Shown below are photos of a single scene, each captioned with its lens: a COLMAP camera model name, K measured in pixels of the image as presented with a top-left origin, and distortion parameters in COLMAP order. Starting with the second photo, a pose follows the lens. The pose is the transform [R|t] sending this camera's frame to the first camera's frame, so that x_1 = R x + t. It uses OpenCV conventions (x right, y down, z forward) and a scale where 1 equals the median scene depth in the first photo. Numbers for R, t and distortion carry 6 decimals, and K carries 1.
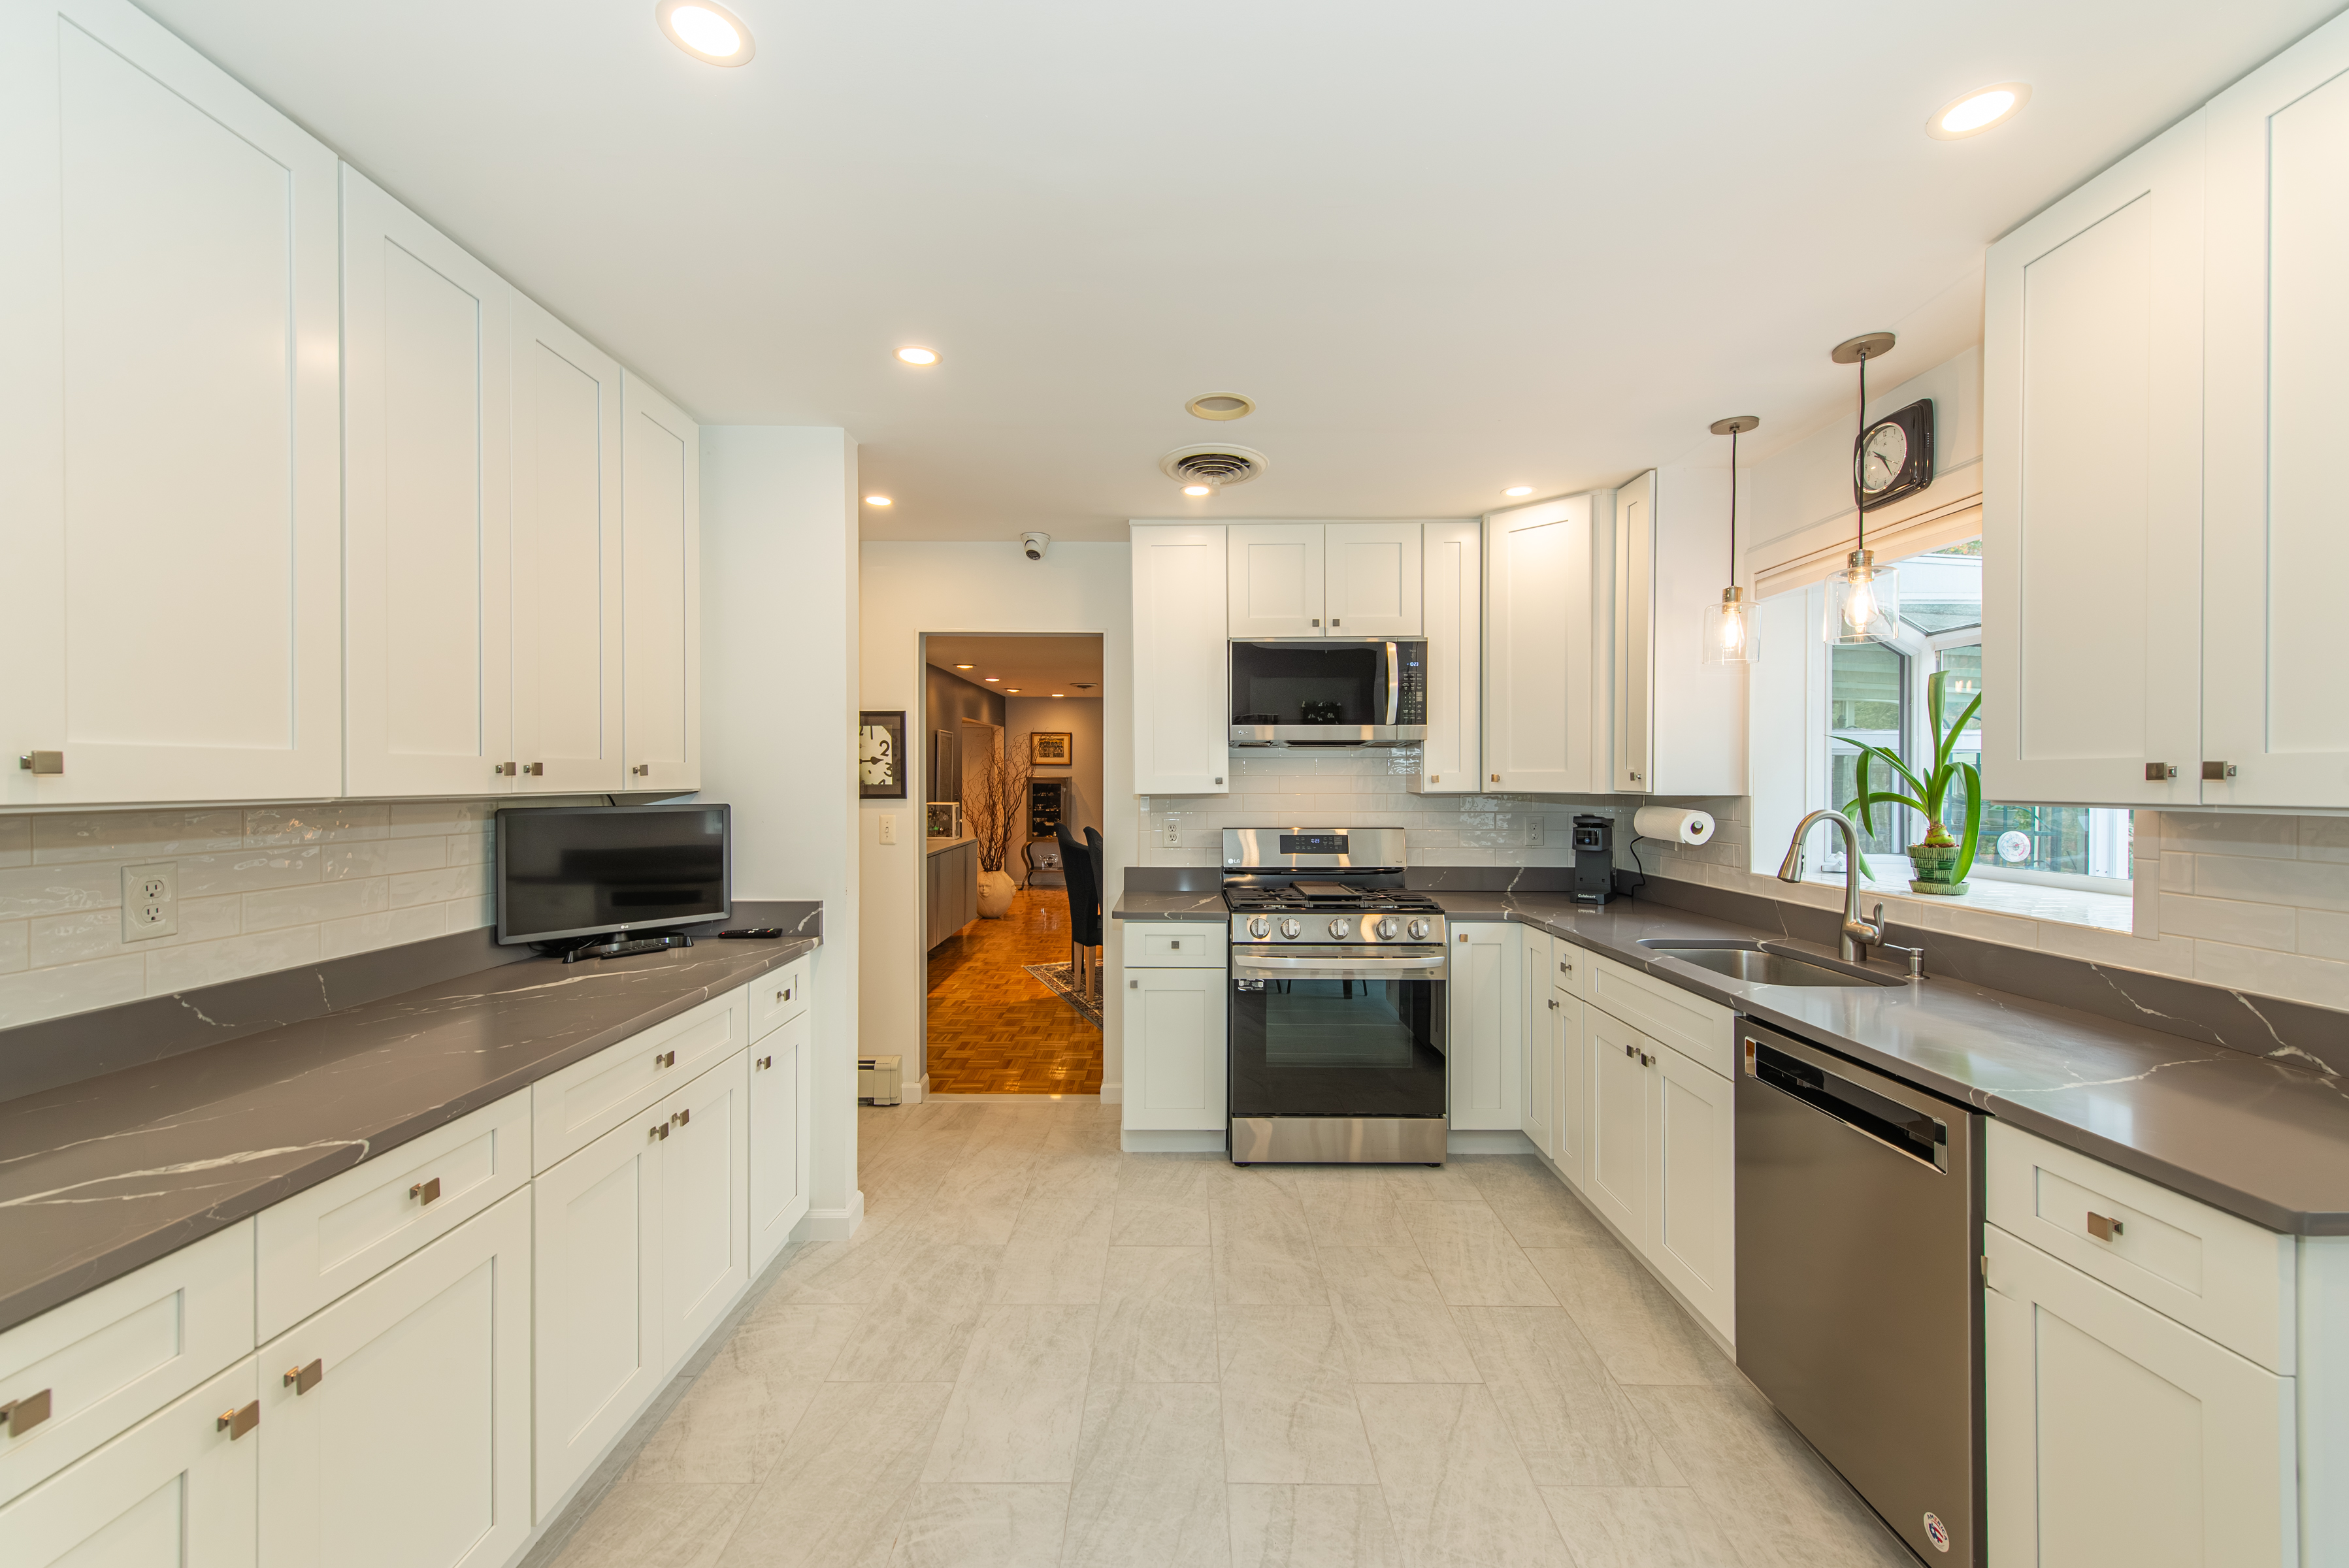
lens RADIAL K [[914.0, 0, 1180.7], [0, 914.0, 786.9], [0, 0, 1]] dist [0.016061, -0.000127]
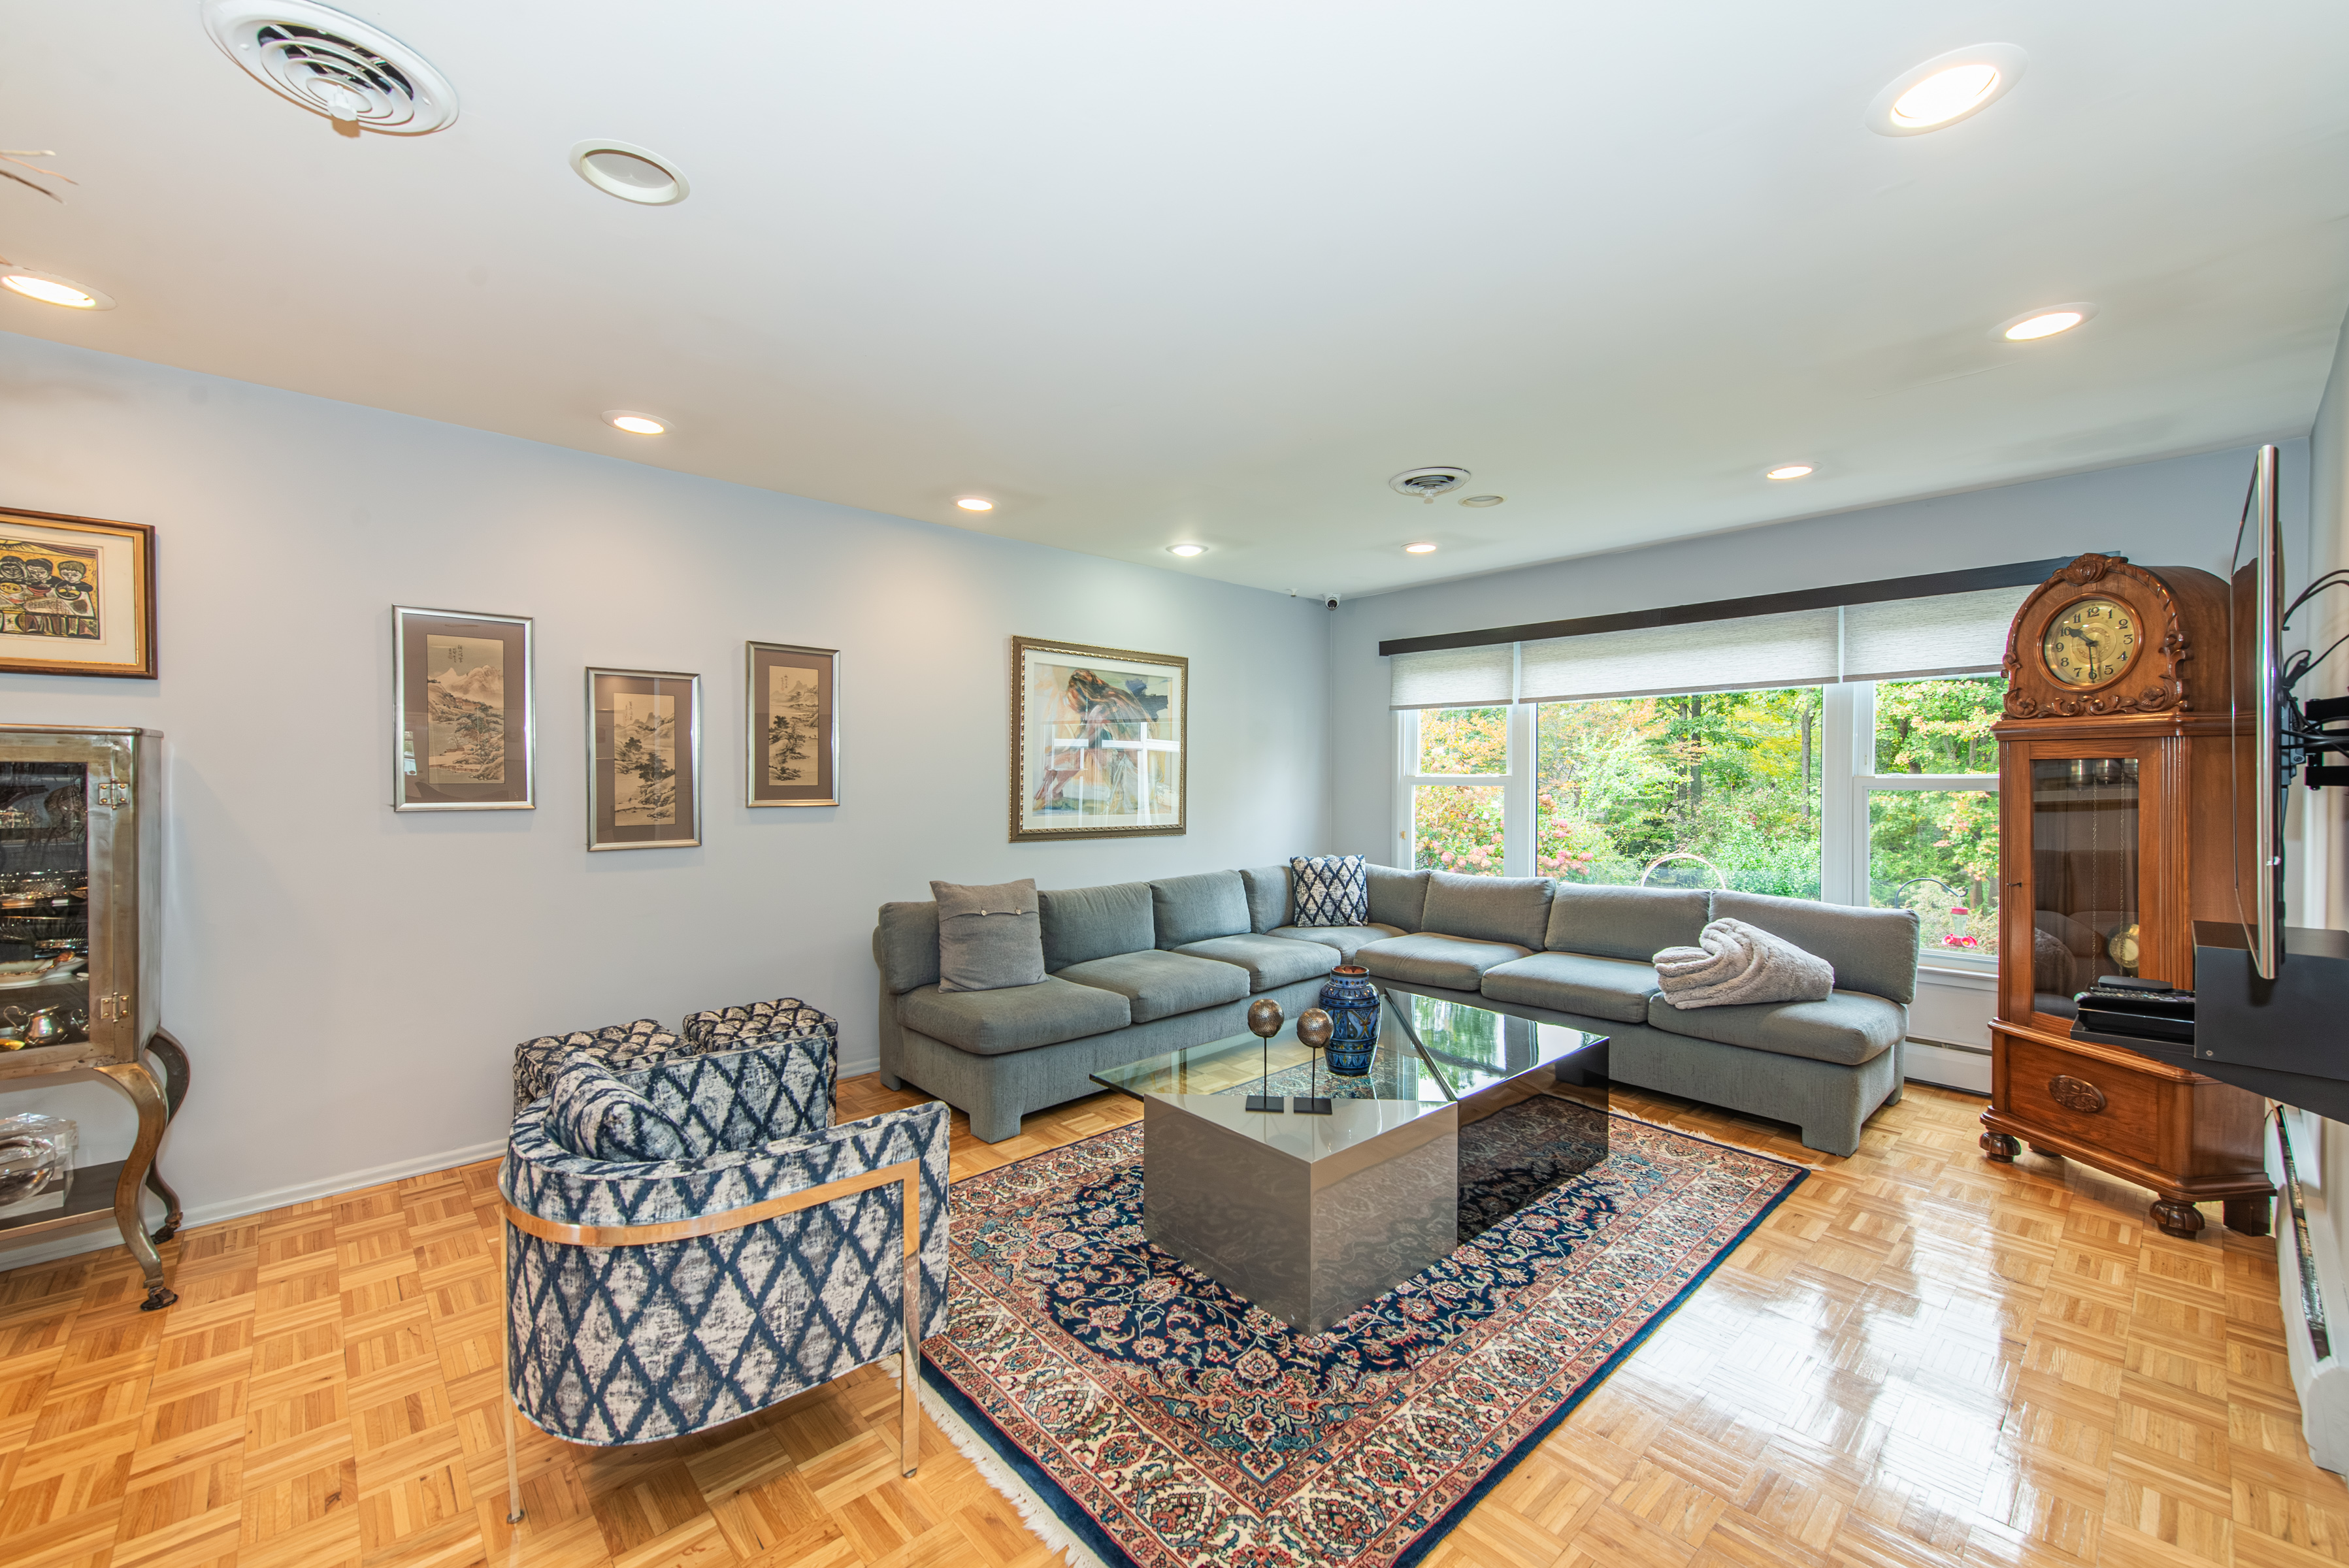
lens RADIAL K [[928.0, 0, 1174.5], [0, 928.0, 784.0], [0, 0, 1]] dist [0.014097, 0.000008]
pose [[0.739514, -0.007382, 0.673101, -0.353051], [0.006283, 0.999972, 0.004064, 0.006971], [-0.673112, 0.001224, 0.739540, 2.589986]]
